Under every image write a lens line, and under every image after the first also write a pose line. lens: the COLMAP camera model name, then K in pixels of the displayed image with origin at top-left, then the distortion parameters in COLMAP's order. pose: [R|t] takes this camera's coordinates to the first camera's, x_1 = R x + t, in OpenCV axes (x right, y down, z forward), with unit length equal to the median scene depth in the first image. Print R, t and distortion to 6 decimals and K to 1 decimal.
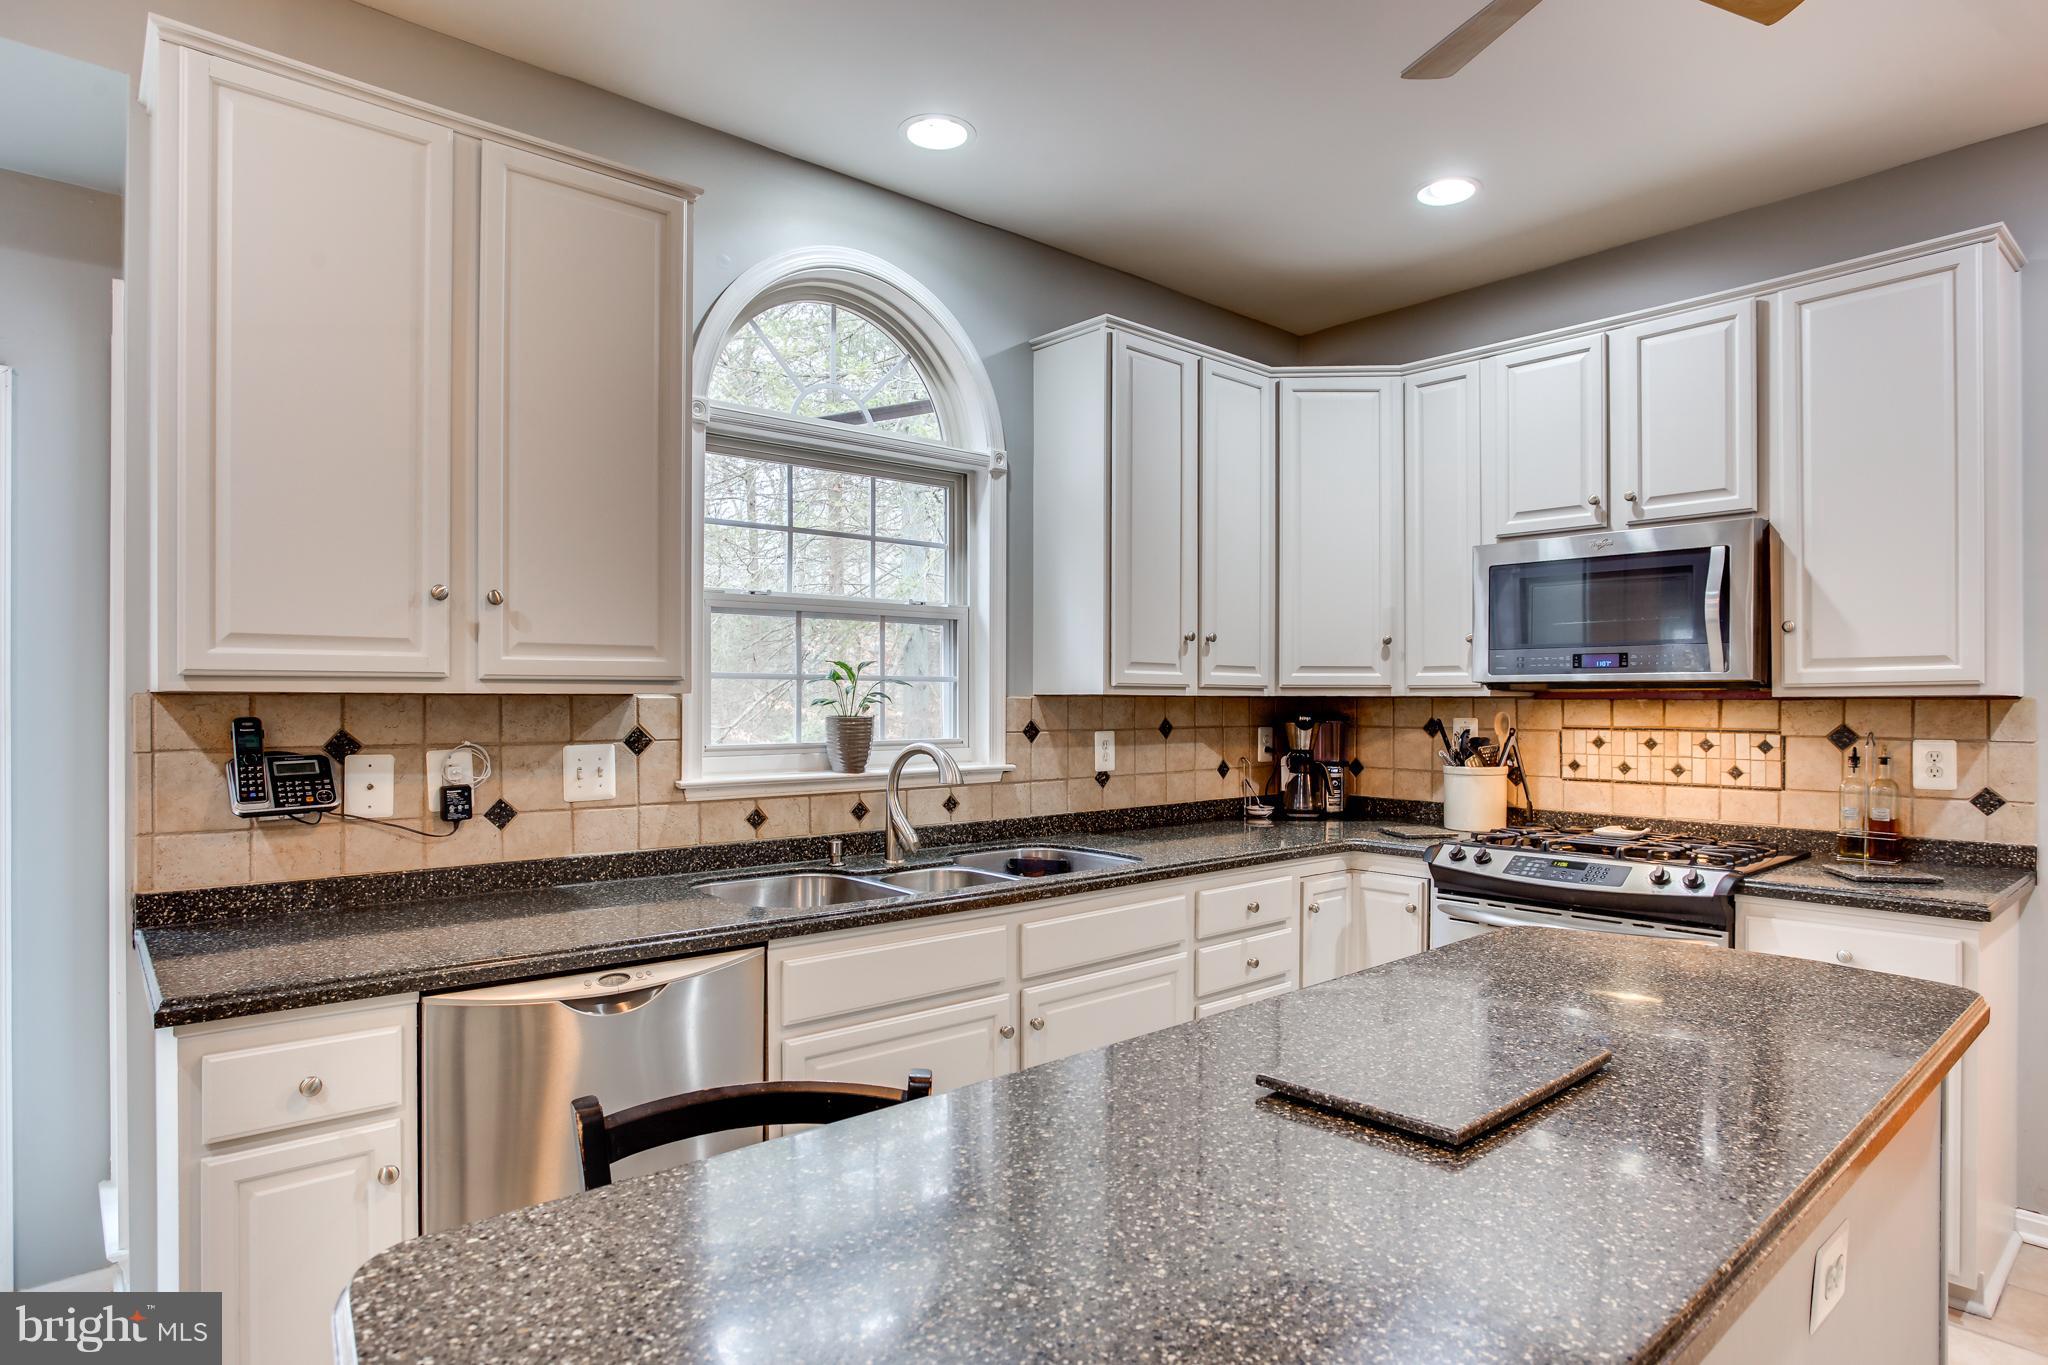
lens RADIAL K [[1132.5, 0, 1024.4], [0, 1132.5, 698.4], [0, 0, 1]] dist [-0.047573, 0.023696]
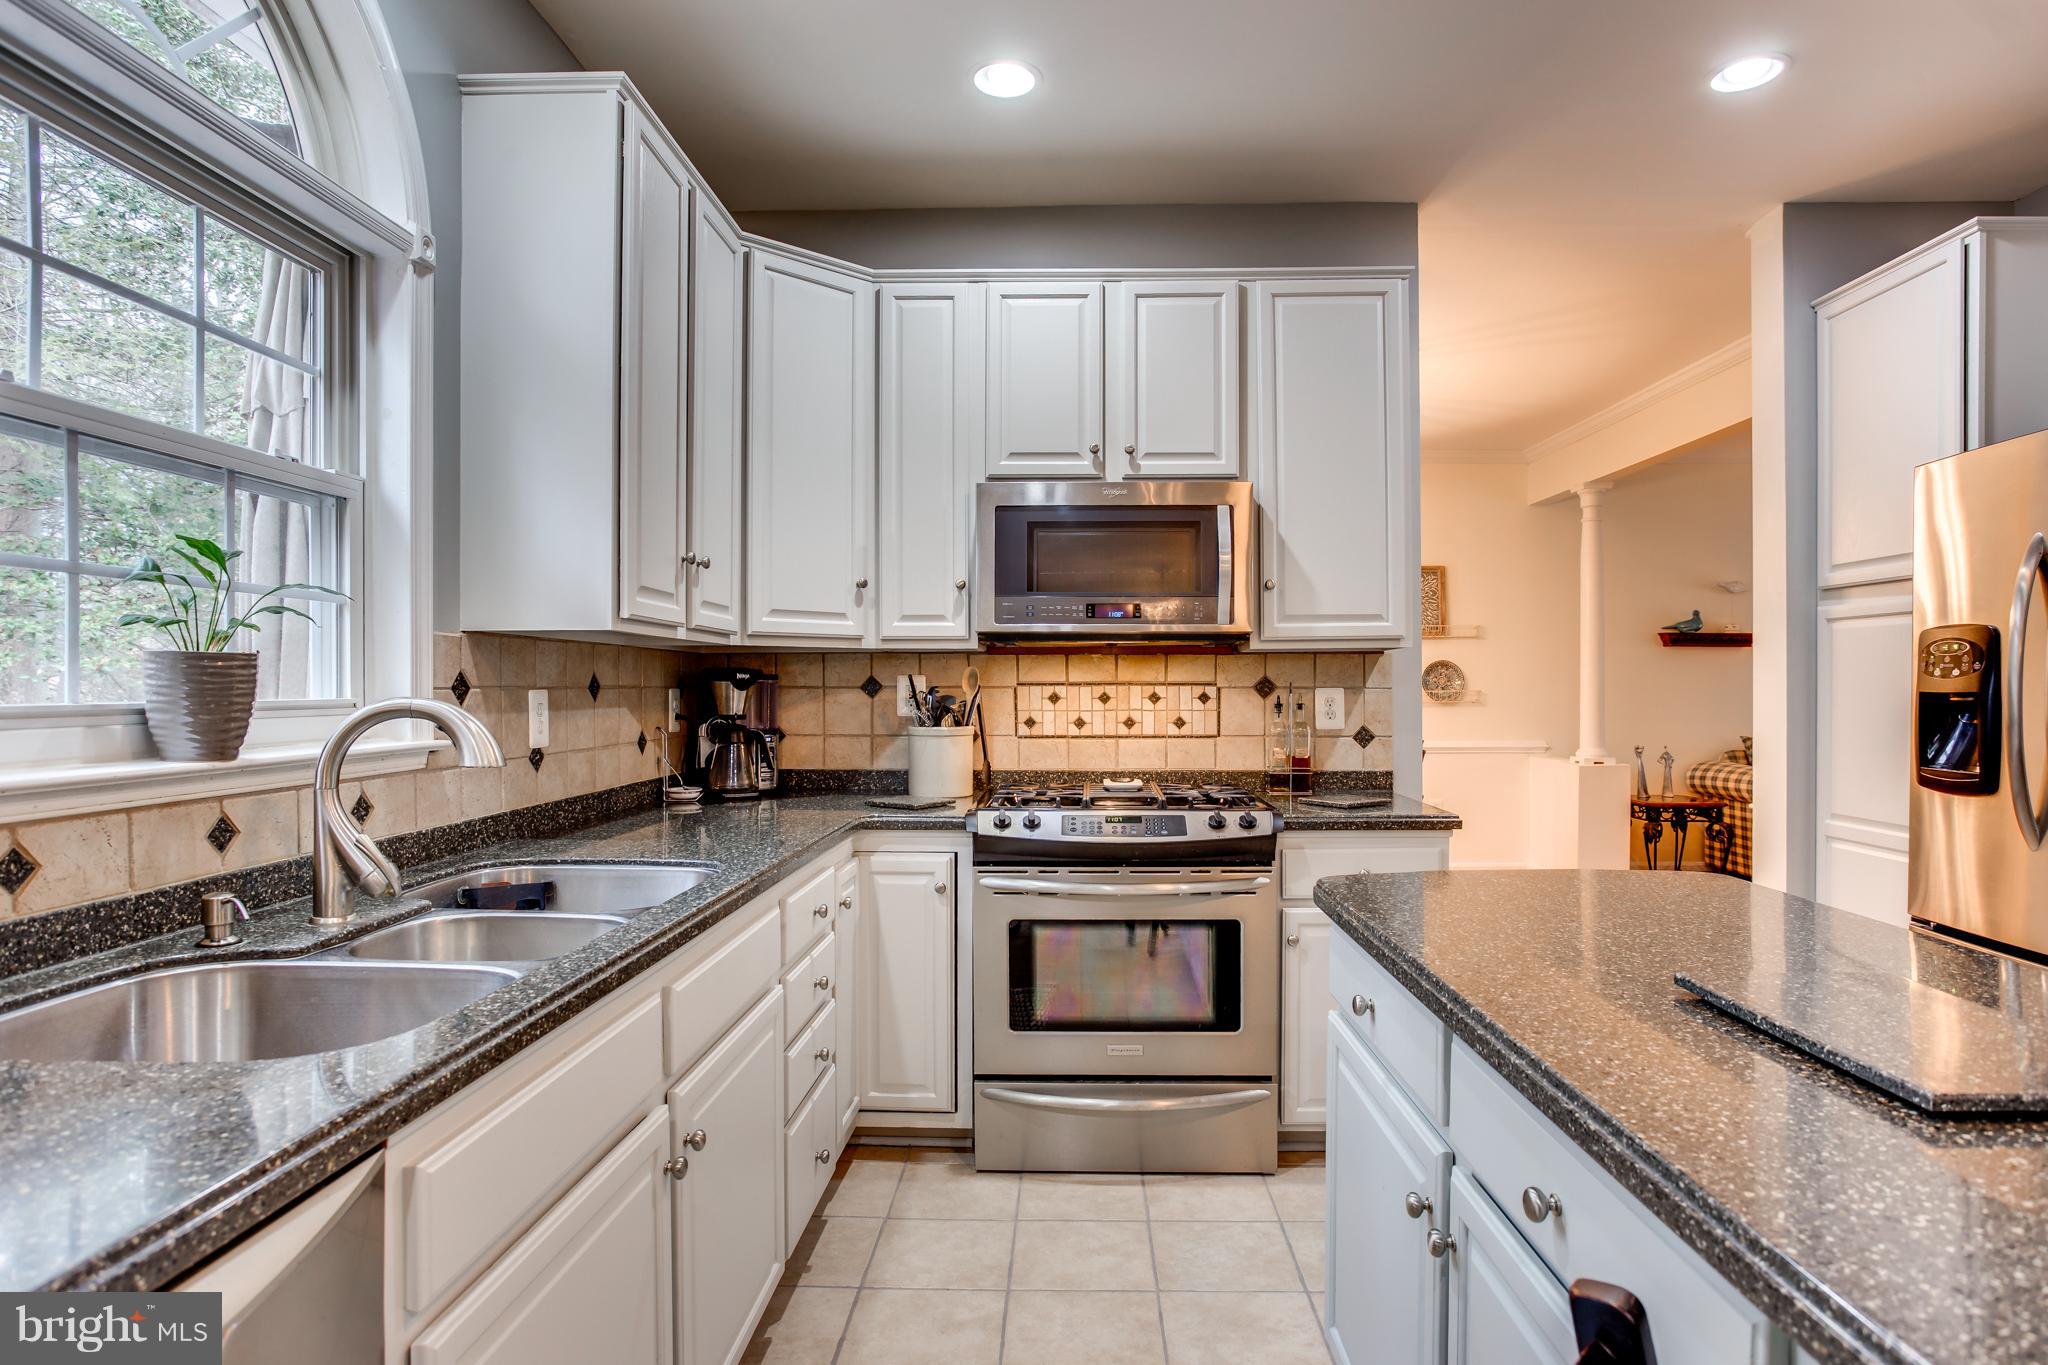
lens RADIAL K [[1132.5, 0, 1055.9], [0, 1132.5, 688.8], [0, 0, 1]] dist [-0.047573, 0.023696]
pose [[0.677764, -0.004222, 0.735267, -0.262200], [0.000885, 0.999987, 0.004927, 0.030550], [-0.735279, -0.002689, 0.677760, 0.371653]]
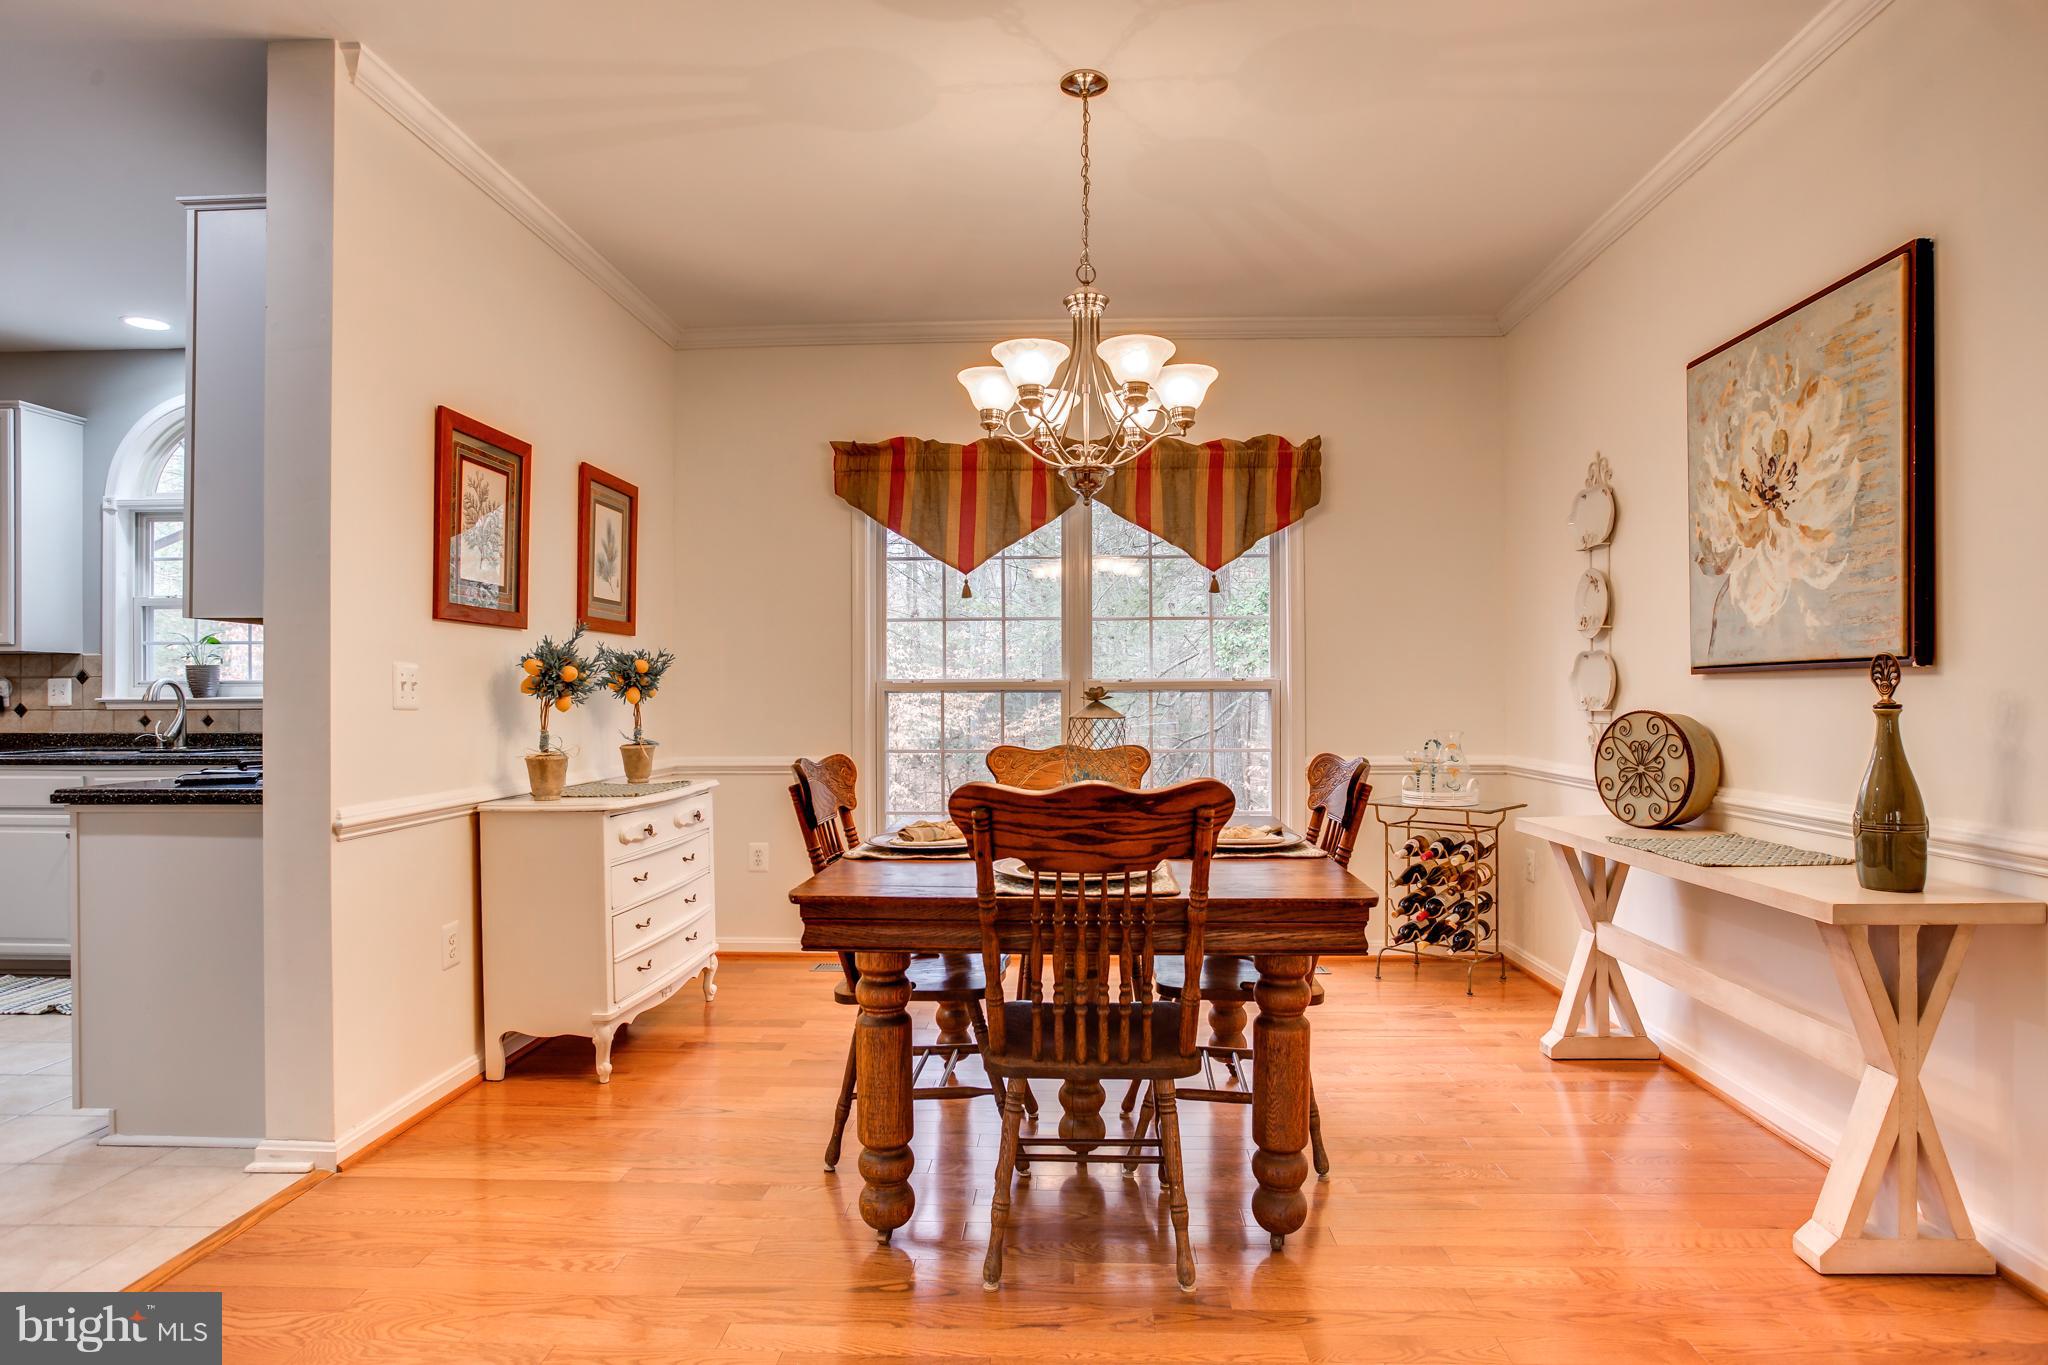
lens RADIAL K [[1132.5, 0, 1036.9], [0, 1132.5, 689.3], [0, 0, 1]] dist [-0.047573, 0.023696]
pose [[0.721870, -0.007101, -0.691992, 1.914182], [0.005245, 0.999975, -0.004790, 0.067161], [0.692008, -0.000171, 0.721889, 0.659469]]
